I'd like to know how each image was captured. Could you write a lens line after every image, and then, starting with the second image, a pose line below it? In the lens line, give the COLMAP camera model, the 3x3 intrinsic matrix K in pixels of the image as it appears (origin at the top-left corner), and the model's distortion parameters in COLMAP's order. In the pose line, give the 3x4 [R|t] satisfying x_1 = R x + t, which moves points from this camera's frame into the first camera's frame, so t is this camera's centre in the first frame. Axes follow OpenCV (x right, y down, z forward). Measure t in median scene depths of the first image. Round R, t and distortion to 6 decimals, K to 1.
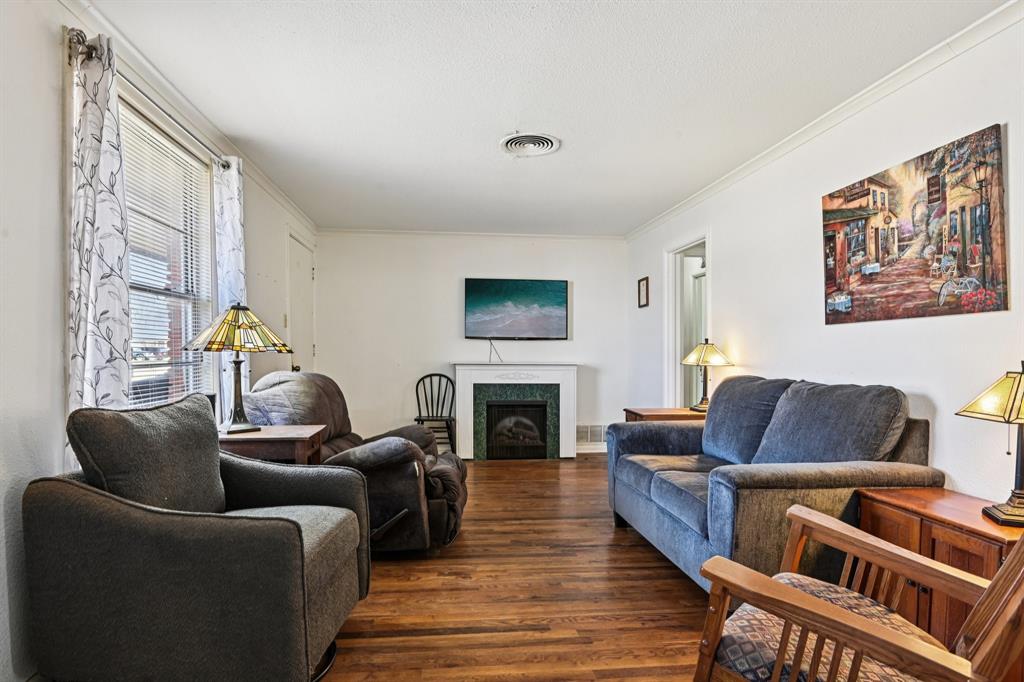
lens RADIAL K [[569.5, 0, 507.3], [0, 569.5, 359.0], [0, 0, 1]] dist [-0.000777, -0.017893]
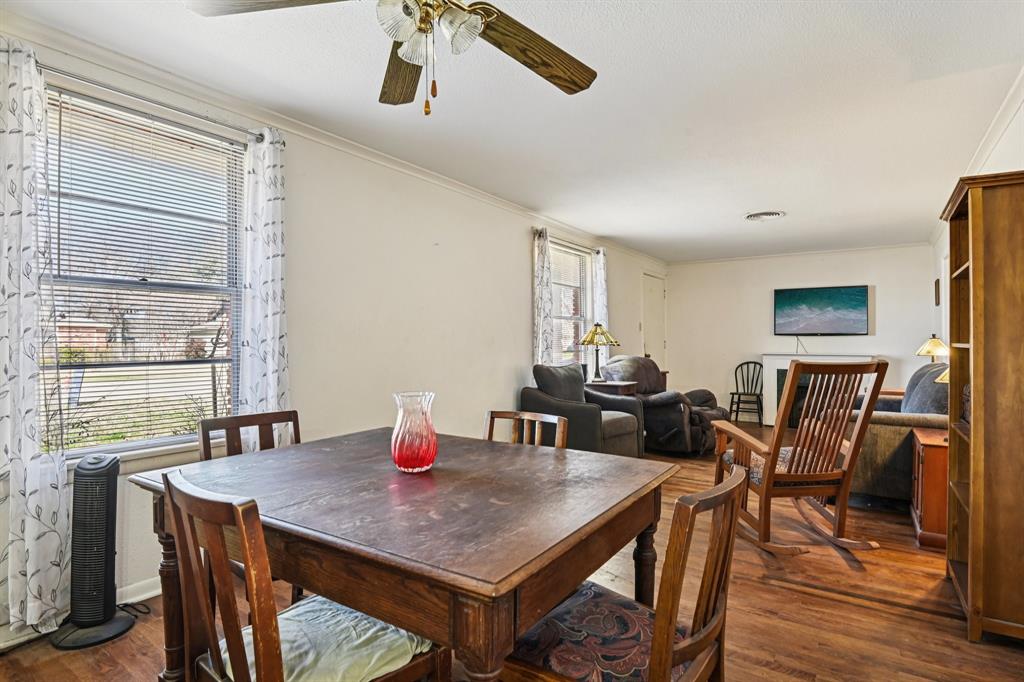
lens RADIAL K [[537.5, 0, 512.0], [0, 537.5, 341.0], [0, 0, 1]] dist [0.000052, -0.000003]
pose [[0.762719, -0.007434, -0.646687, 0.548389], [-0.006396, 0.999798, -0.019038, 0.010885], [0.646698, 0.018657, 0.762518, -0.699959]]
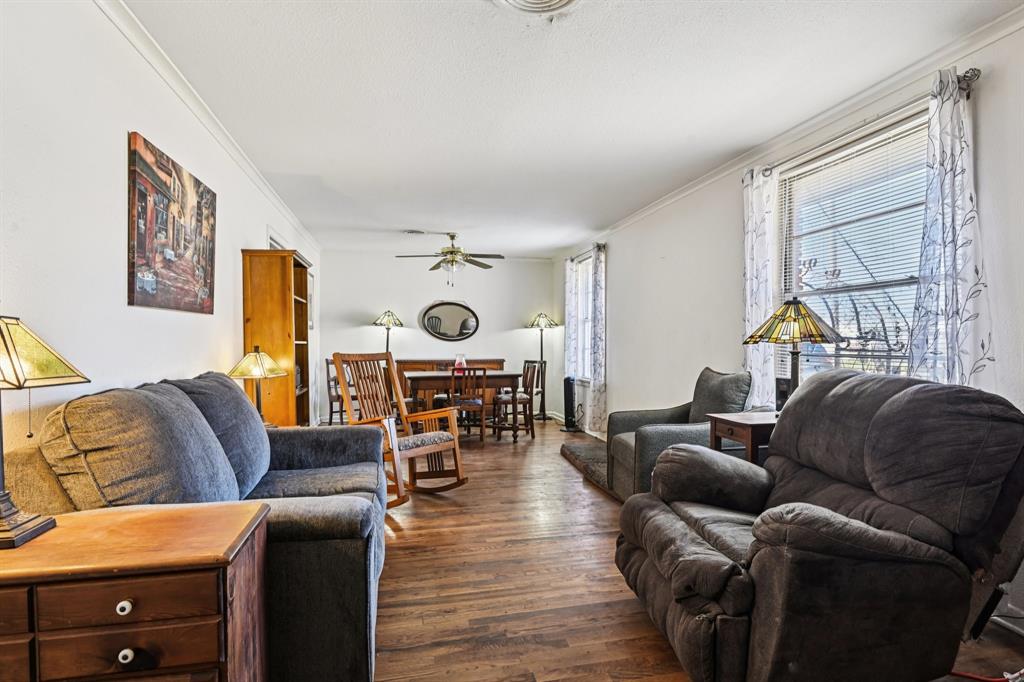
lens RADIAL K [[544.6, 0, 514.8], [0, 544.6, 350.1], [0, 0, 1]] dist [0.000201, -0.015624]
pose [[-0.995659, -0.000532, -0.093080, 0.146984], [-0.003583, 0.999462, 0.032613, -0.029880], [0.093012, 0.032805, -0.995124, 1.932411]]
